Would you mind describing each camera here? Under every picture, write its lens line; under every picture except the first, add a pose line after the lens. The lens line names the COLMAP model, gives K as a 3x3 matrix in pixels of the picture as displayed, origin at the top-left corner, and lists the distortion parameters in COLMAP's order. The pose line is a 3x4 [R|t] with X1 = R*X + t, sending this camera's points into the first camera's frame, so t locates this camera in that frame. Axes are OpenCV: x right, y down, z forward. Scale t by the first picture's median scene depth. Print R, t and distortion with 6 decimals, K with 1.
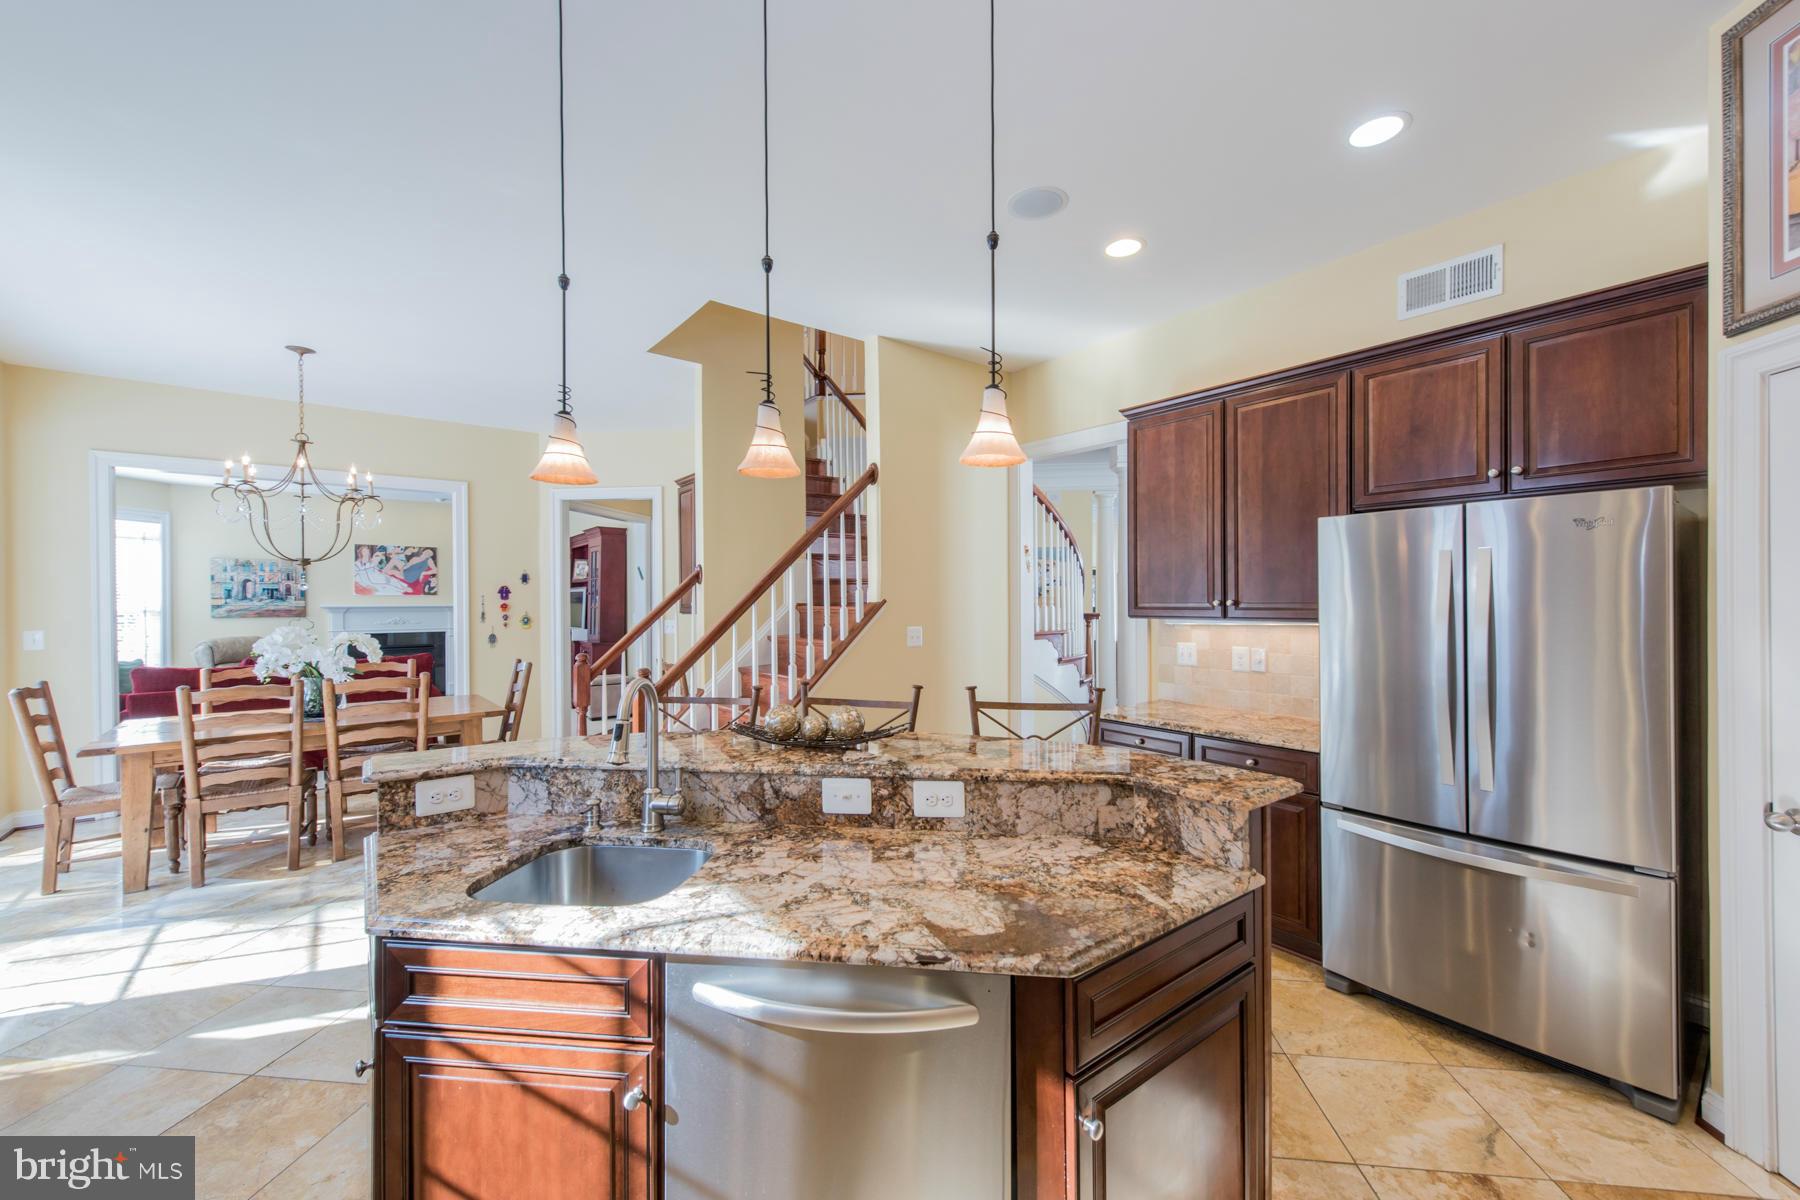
lens RADIAL K [[708.2, 0, 905.6], [0, 708.2, 602.0], [0, 0, 1]] dist [0.014346, -0.003714]
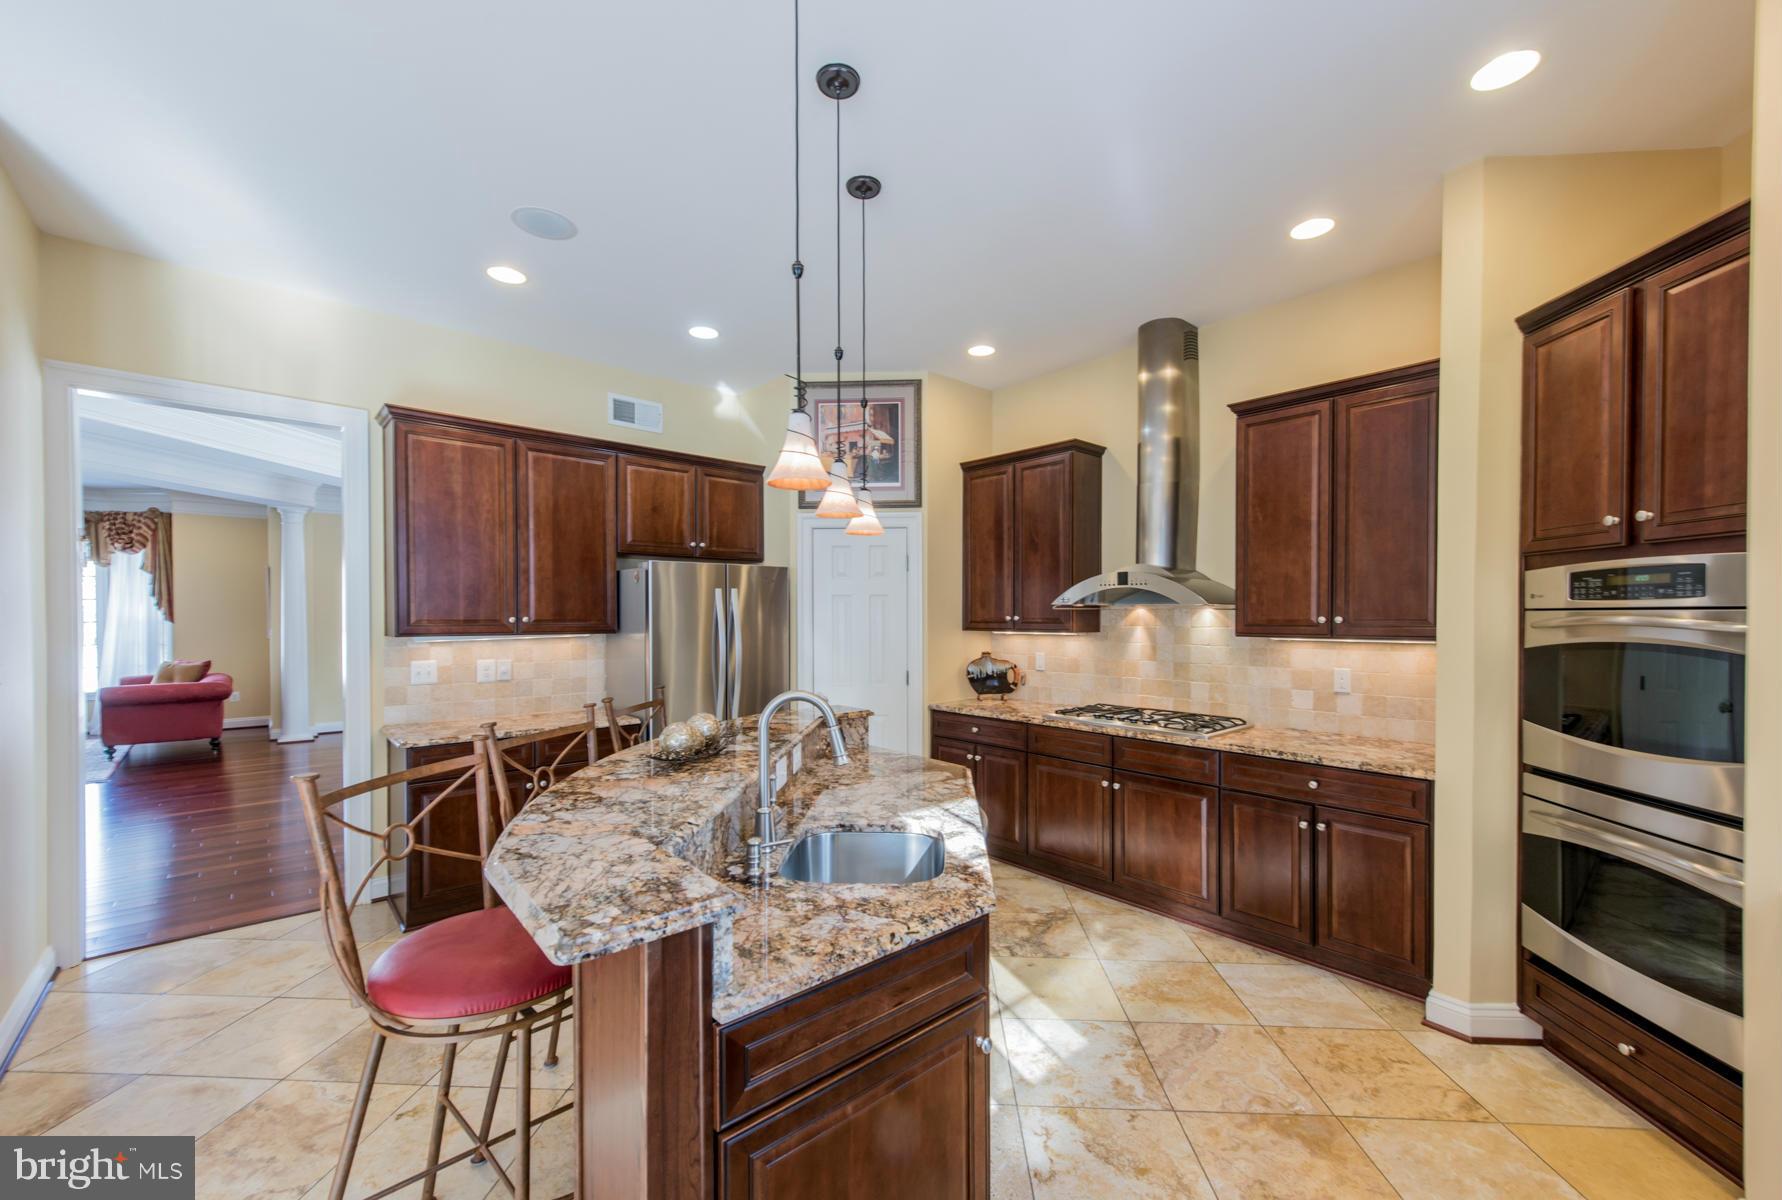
lens RADIAL K [[712.7, 0, 890.0], [0, 712.7, 624.4], [0, 0, 1]] dist [0.009184, -0.002026]
pose [[-0.071472, -0.003002, 0.997438, -0.704041], [0.006519, 0.999973, 0.003477, 0.009034], [-0.997421, 0.006751, -0.071450, 0.477612]]
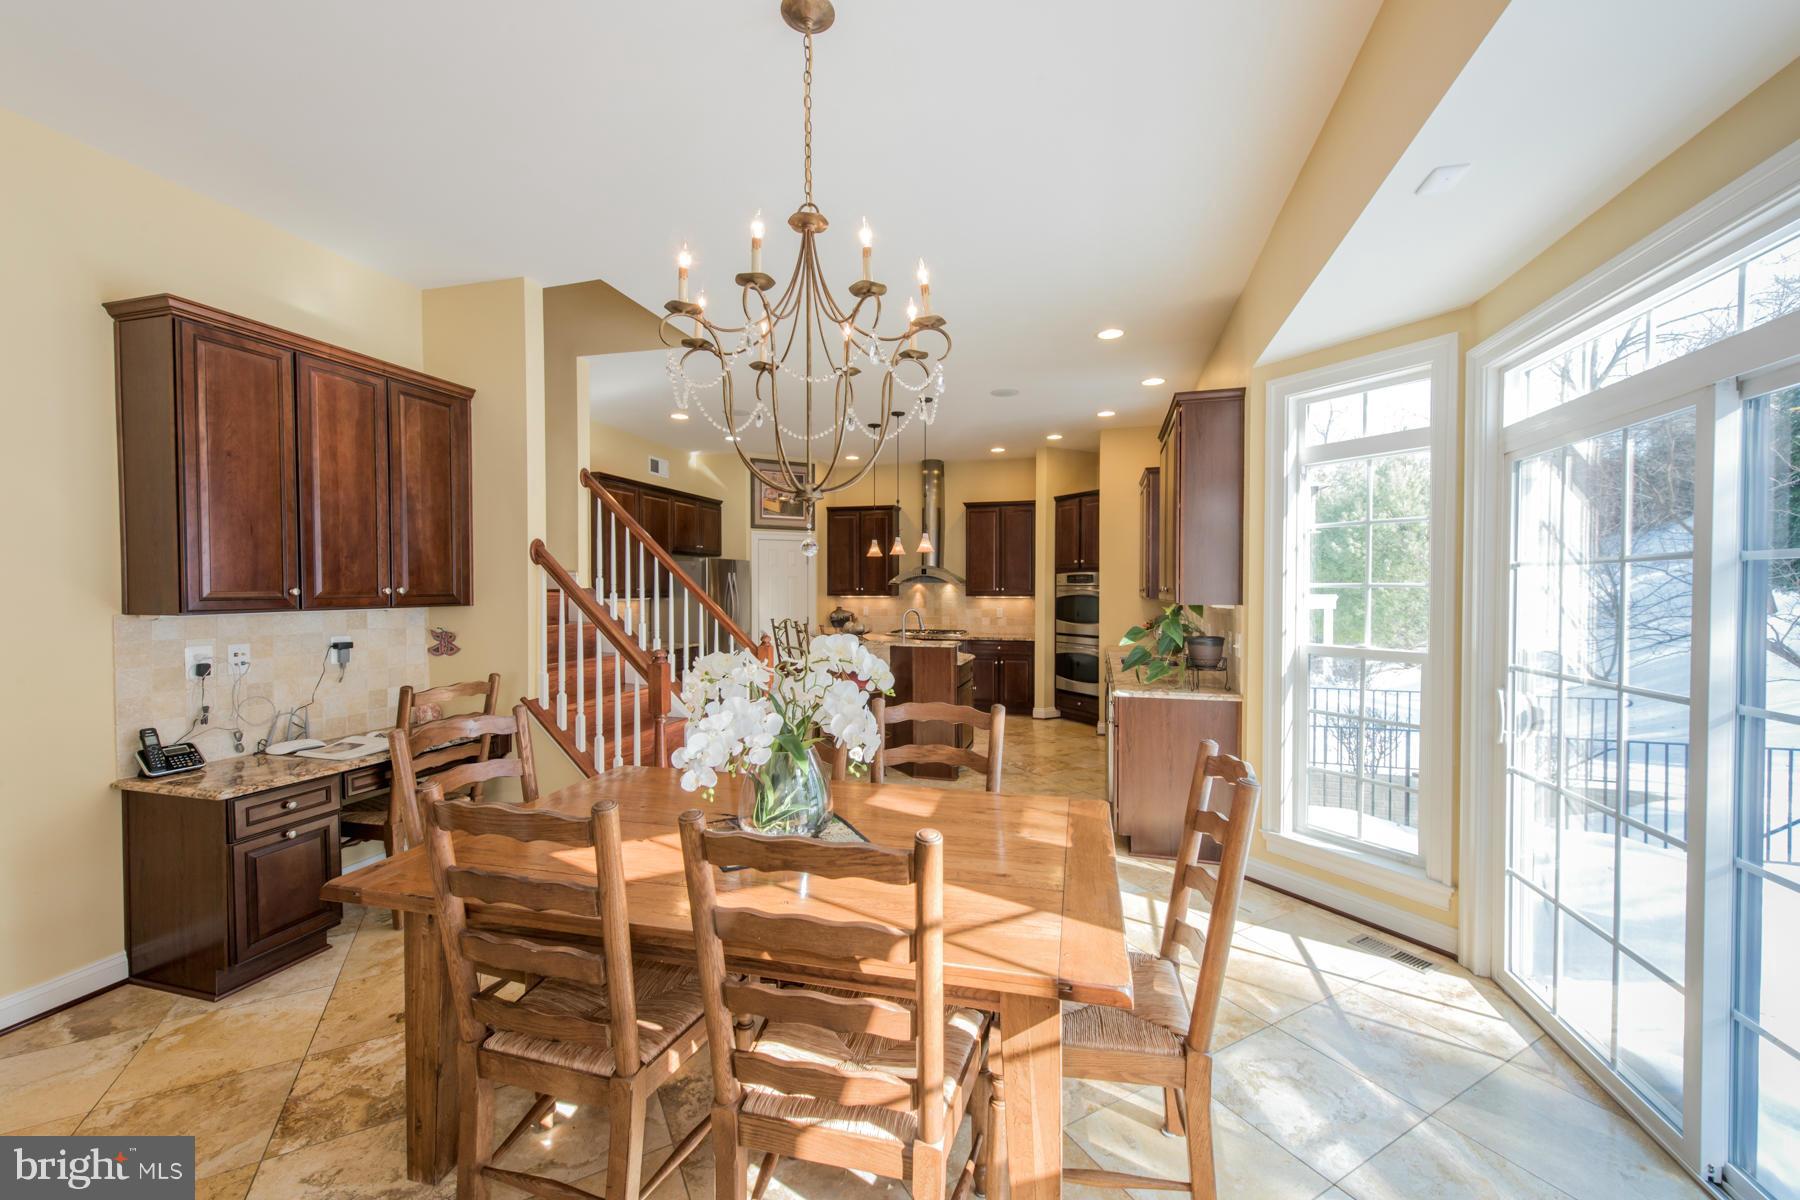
lens RADIAL K [[708.2, 0, 902.0], [0, 708.2, 604.0], [0, 0, 1]] dist [0.014346, -0.003714]
pose [[-0.597931, -0.008425, 0.801503, -1.581044], [0.009282, 0.999805, 0.017435, 0.015178], [-0.801494, 0.017865, -0.597736, 1.571505]]
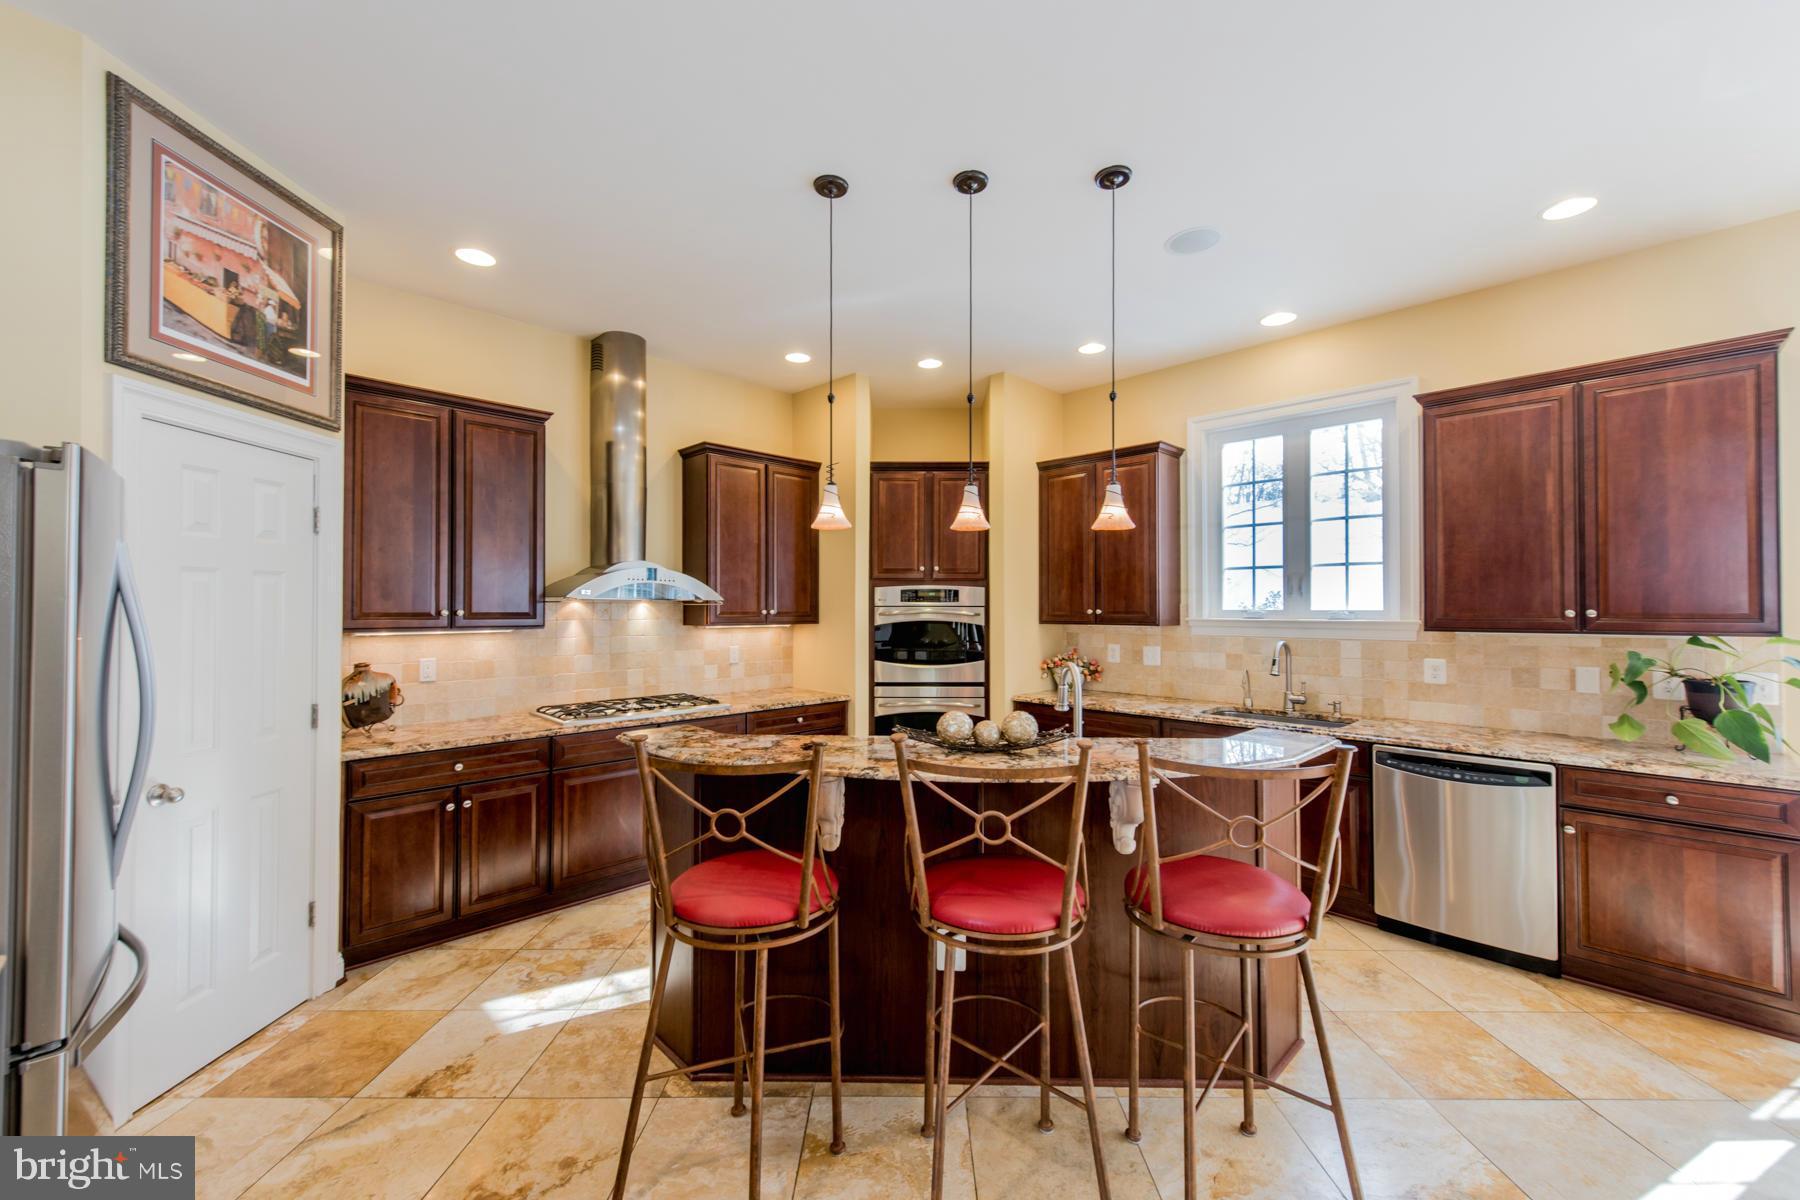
lens RADIAL K [[708.2, 0, 899.2], [0, 708.2, 603.7], [0, 0, 1]] dist [0.014346, -0.003714]
pose [[-0.991835, 0.008693, -0.127230, 0.076611], [0.008879, 0.999960, -0.000896, -0.002519], [0.127217, -0.002019, -0.991873, 1.203852]]
